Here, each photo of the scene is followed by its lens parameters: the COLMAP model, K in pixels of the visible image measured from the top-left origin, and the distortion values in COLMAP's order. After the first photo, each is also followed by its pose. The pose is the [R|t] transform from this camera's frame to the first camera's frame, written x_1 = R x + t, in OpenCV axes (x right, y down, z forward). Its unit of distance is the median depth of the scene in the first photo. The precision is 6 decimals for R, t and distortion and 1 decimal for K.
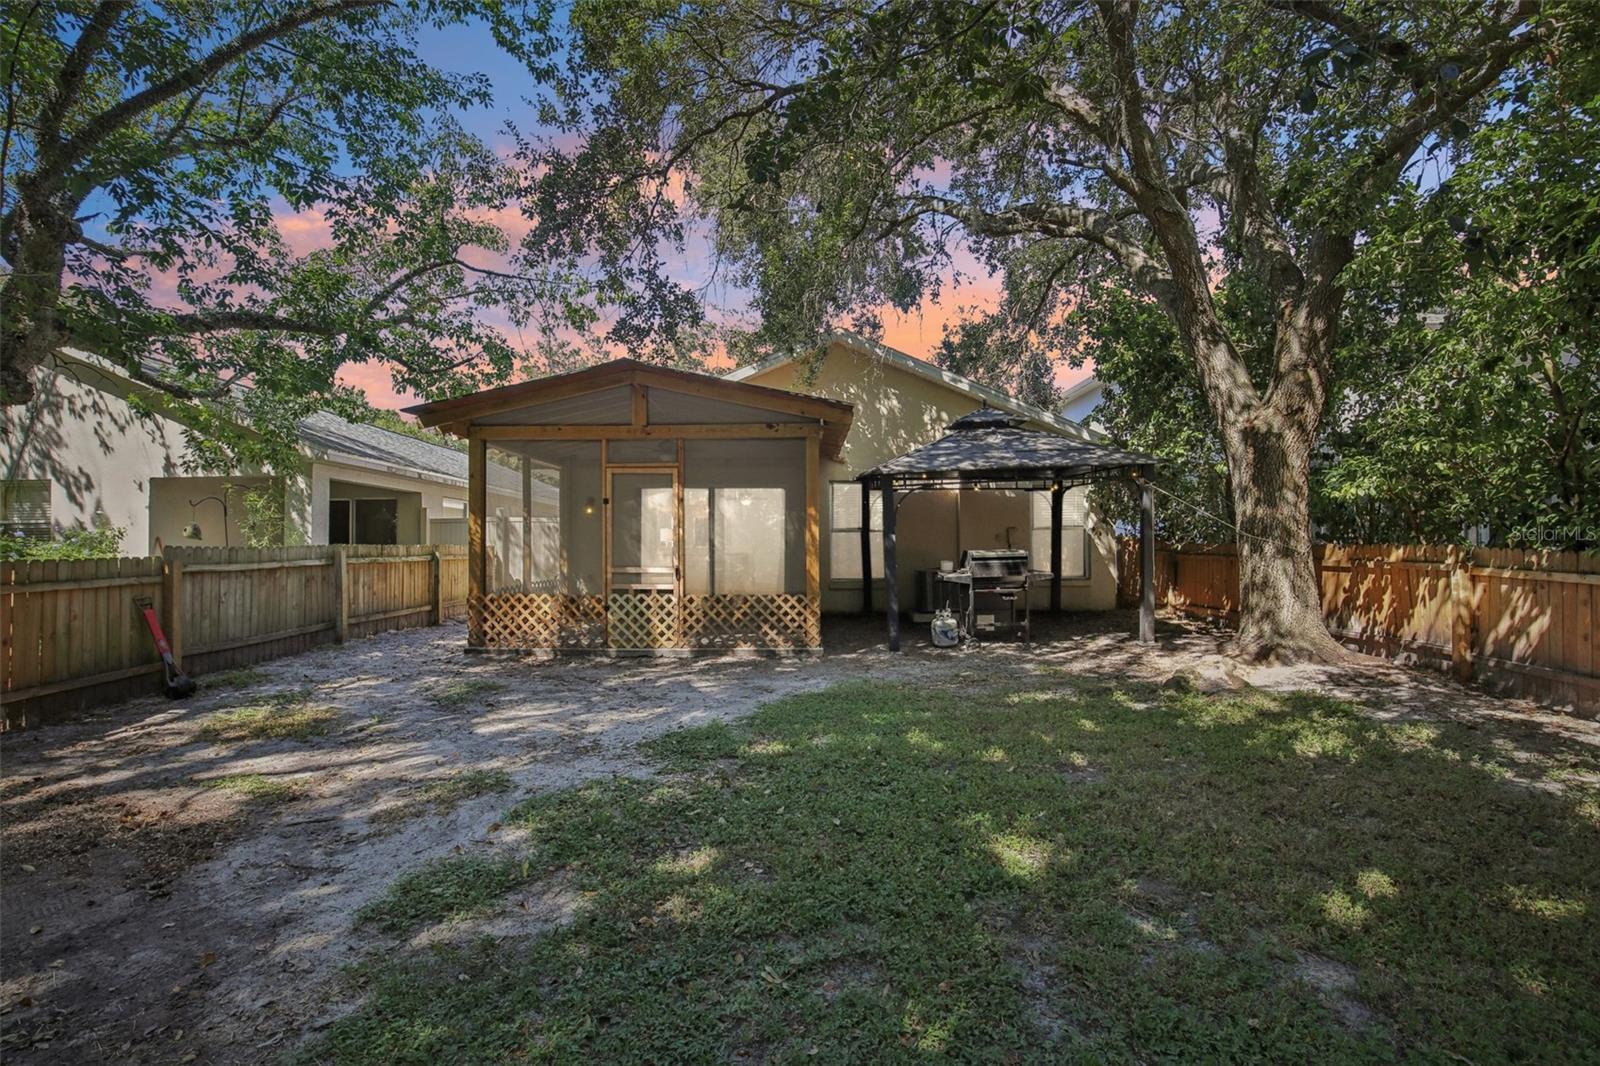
lens RADIAL K [[740.5, 0, 796.2], [0, 740.5, 523.6], [0, 0, 1]] dist [-0.026029, 0.000258]
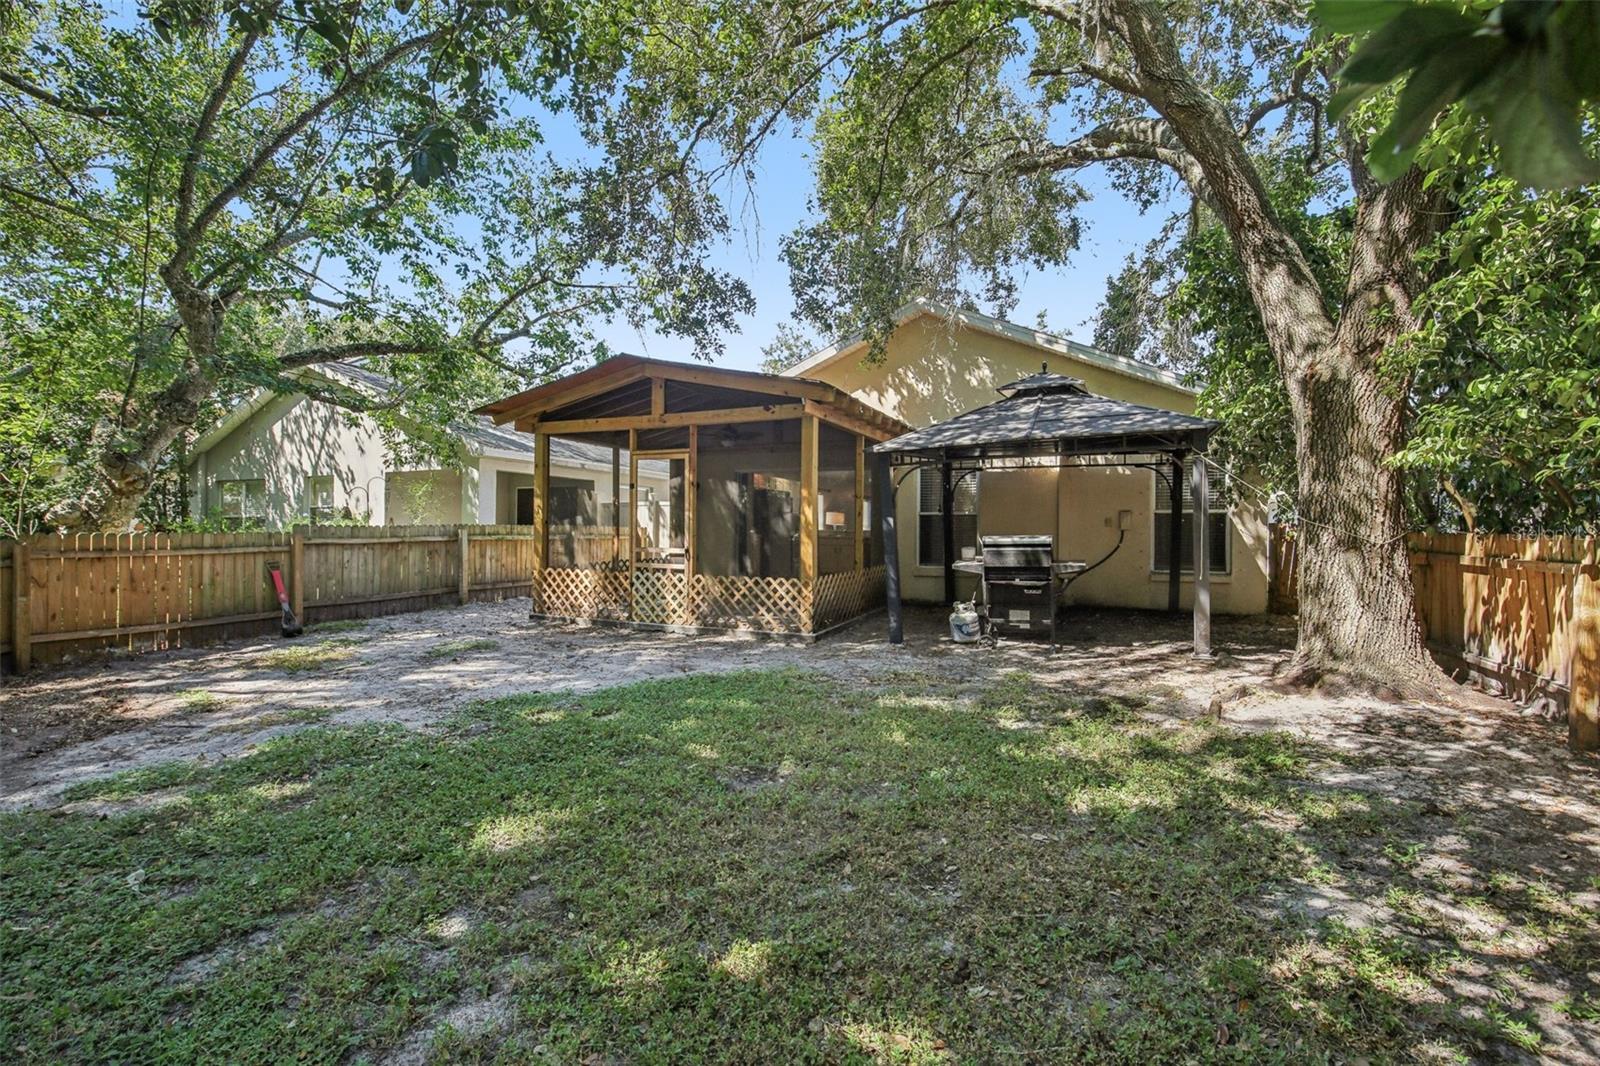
lens RADIAL K [[744.2, 0, 798.6], [0, 744.2, 523.0], [0, 0, 1]] dist [-0.044355, 0.017967]
pose [[0.914320, 0.006318, -0.404942, 0.410015], [0.002248, 0.999784, 0.020675, 0.001990], [0.404985, -0.019814, 0.914109, 0.104630]]
